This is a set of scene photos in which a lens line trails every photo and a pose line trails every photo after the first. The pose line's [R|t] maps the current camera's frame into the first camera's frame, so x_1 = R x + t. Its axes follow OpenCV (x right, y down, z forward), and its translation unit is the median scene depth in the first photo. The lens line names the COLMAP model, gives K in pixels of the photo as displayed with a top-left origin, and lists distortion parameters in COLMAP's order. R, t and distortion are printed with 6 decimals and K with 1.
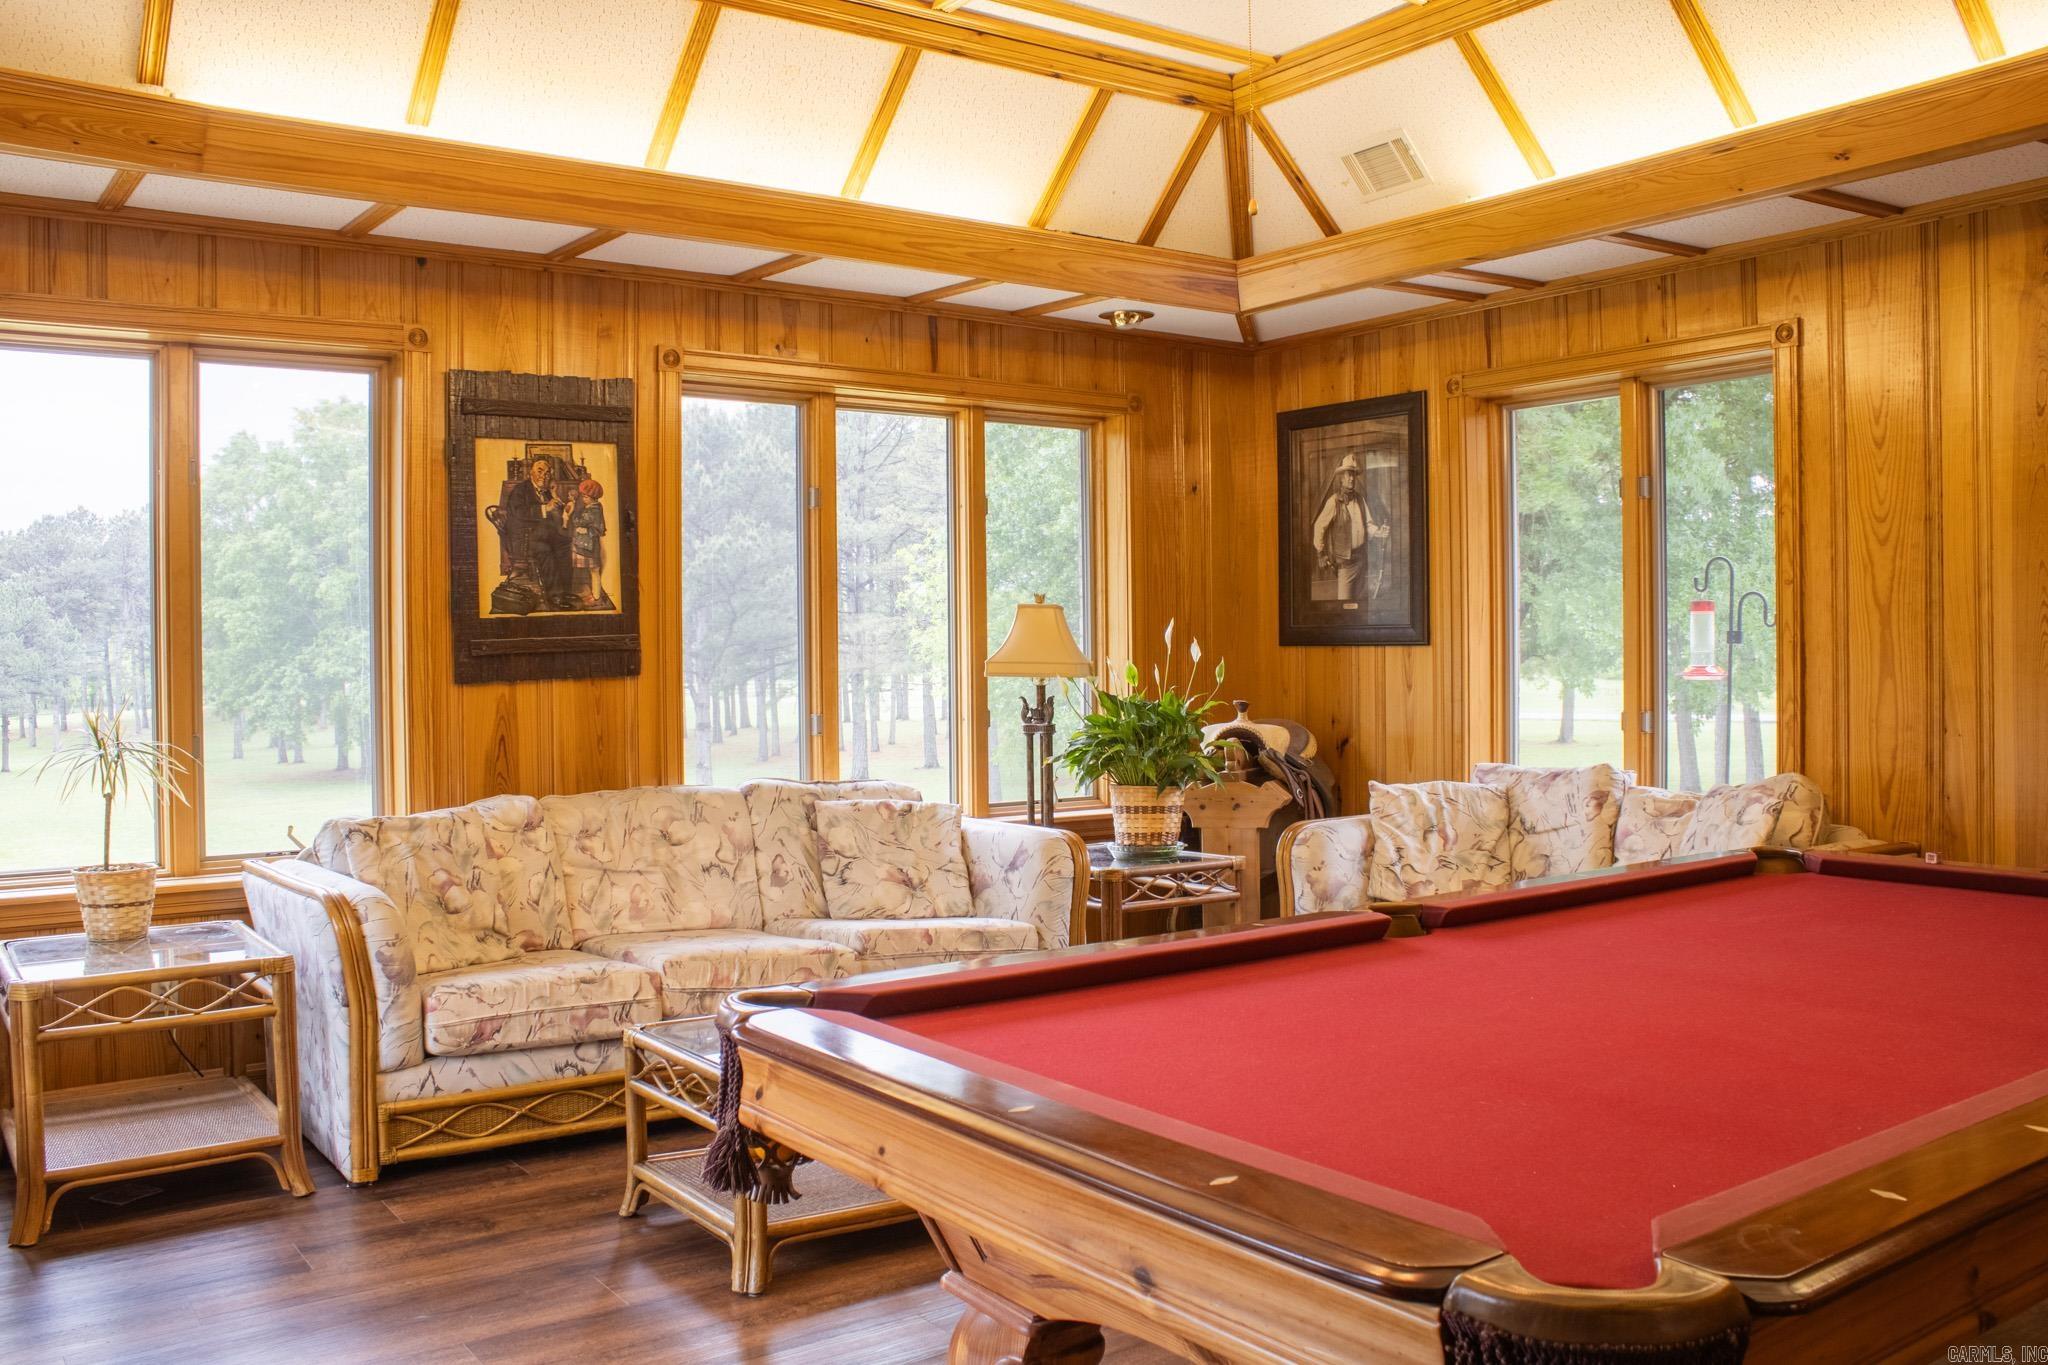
lens RADIAL K [[1703.1, 0, 1038.3], [0, 1703.1, 673.4], [0, 0, 1]] dist [-0.175153, 0.156057]
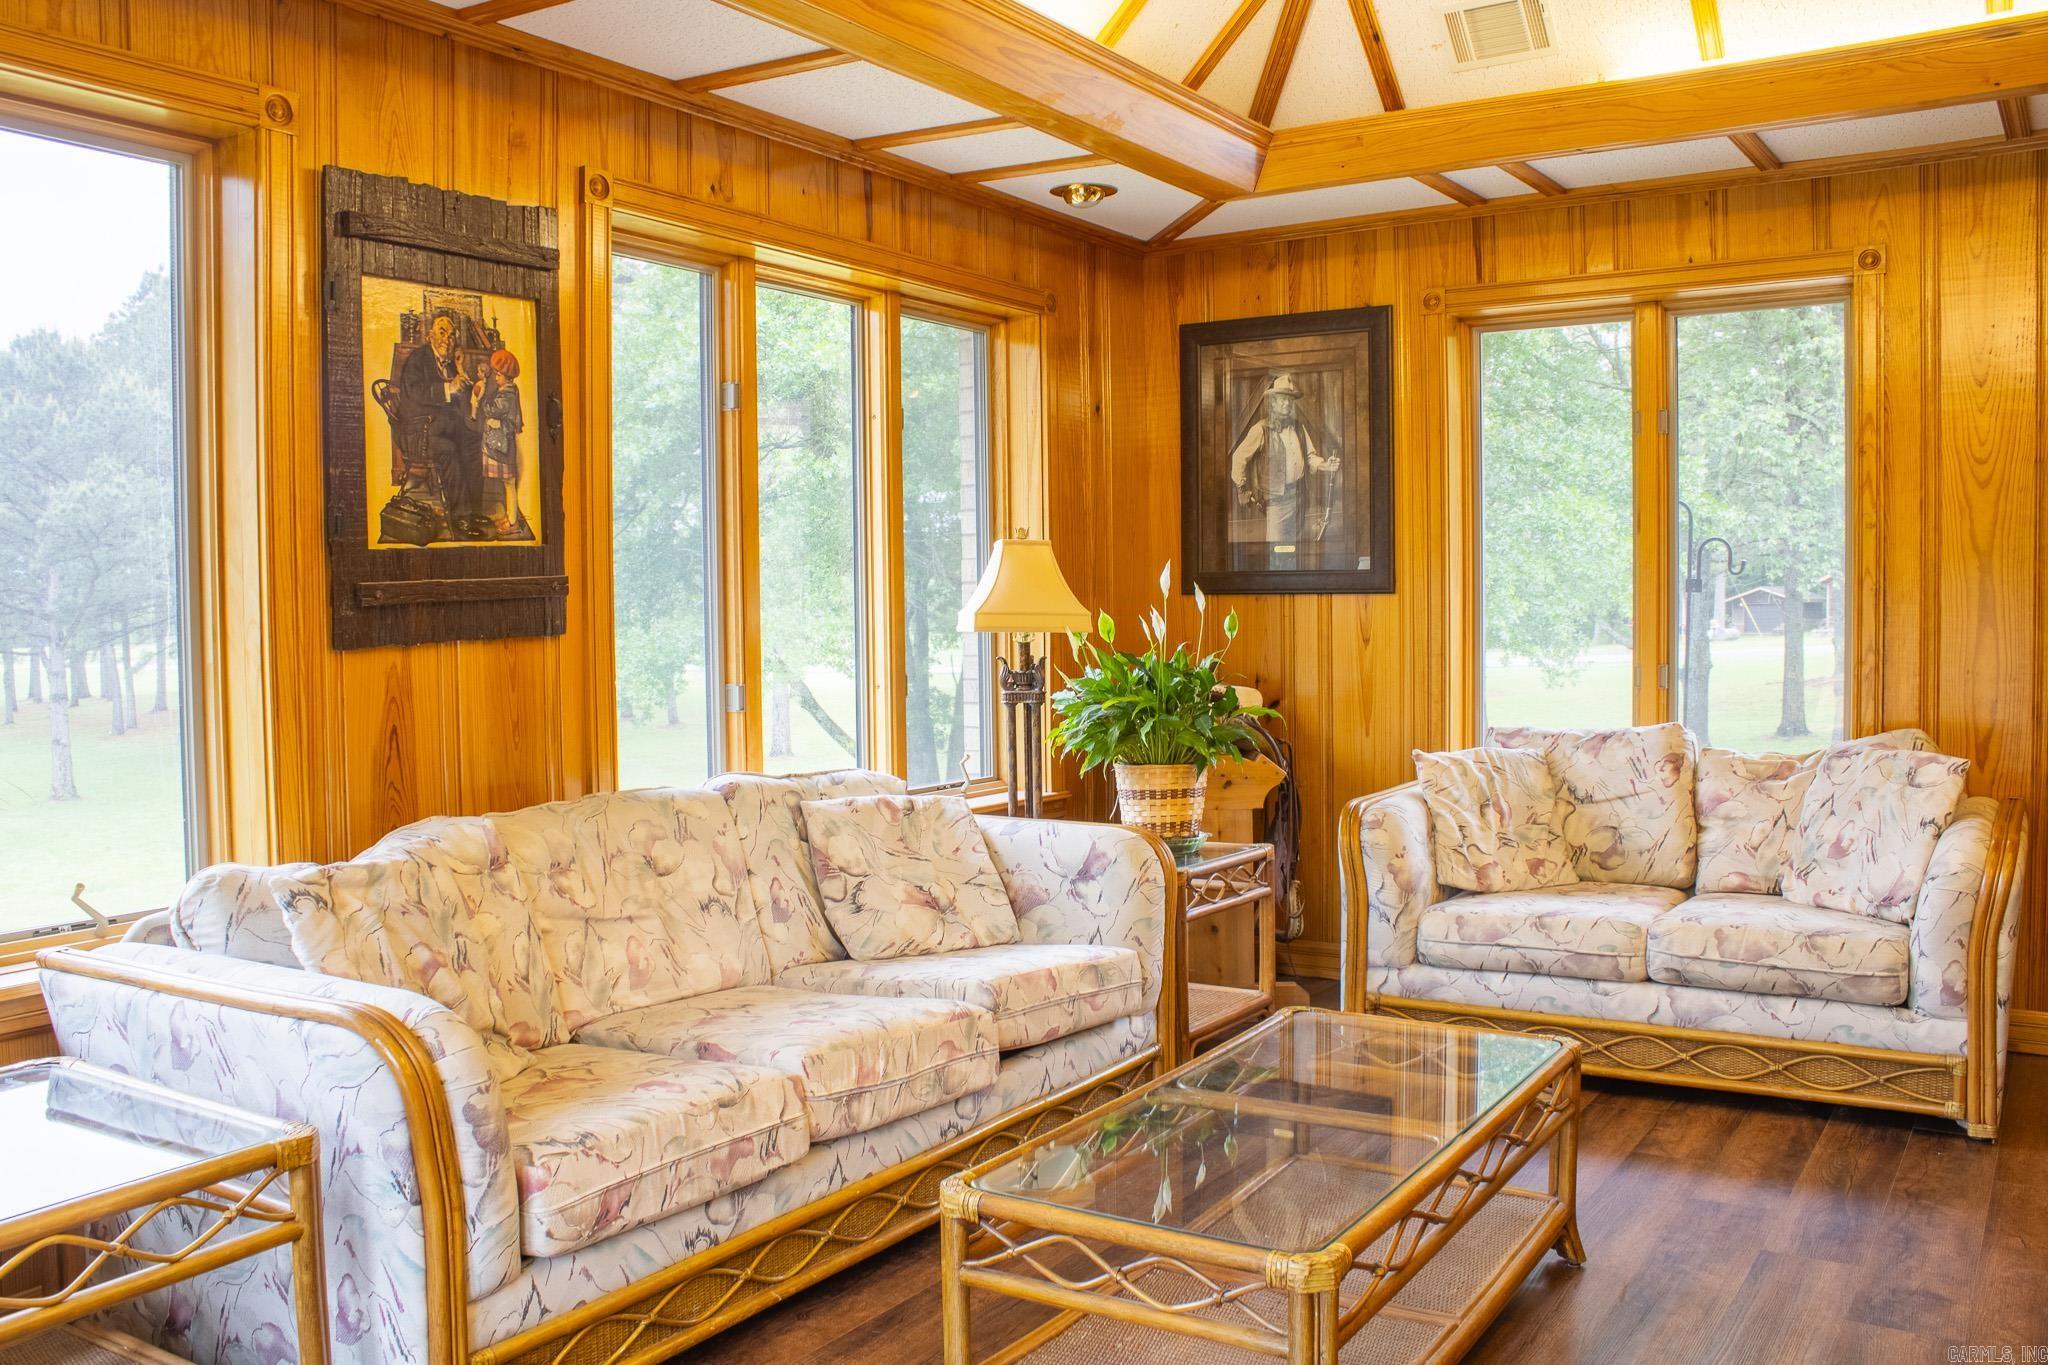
lens RADIAL K [[1703.1, 0, 1038.3], [0, 1703.1, 673.4], [0, 0, 1]] dist [-0.175153, 0.156057]
pose [[0.933669, -0.016361, 0.357764, -0.309902], [0.007395, 0.999624, 0.026415, 0.000483], [-0.358062, -0.022017, 0.933438, 0.283300]]
